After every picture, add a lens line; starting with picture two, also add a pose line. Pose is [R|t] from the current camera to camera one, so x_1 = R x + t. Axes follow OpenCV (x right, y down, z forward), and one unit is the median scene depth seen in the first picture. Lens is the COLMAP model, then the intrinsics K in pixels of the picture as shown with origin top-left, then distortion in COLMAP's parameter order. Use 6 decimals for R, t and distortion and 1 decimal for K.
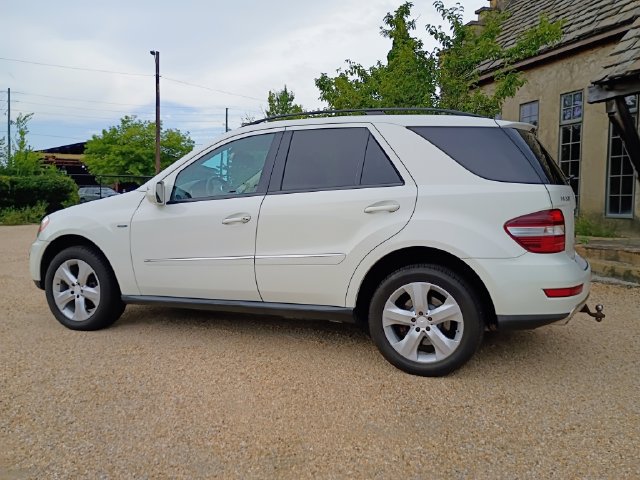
lens RADIAL K [[549.9, 0, 324.1], [0, 549.9, 241.2], [0, 0, 1]] dist [0.065290, -0.091573]
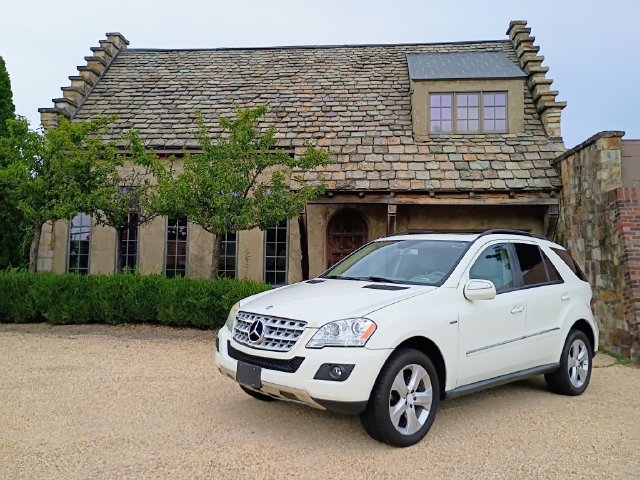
lens RADIAL K [[553.1, 0, 320.0], [0, 553.1, 240.0], [0, 0, 1]] dist [0.053078, -0.068539]
pose [[0.426073, 0.049922, 0.903311, -1.705306], [0.051511, 0.995518, -0.079314, -0.133359], [-0.903221, 0.080324, 0.421592, 0.936761]]
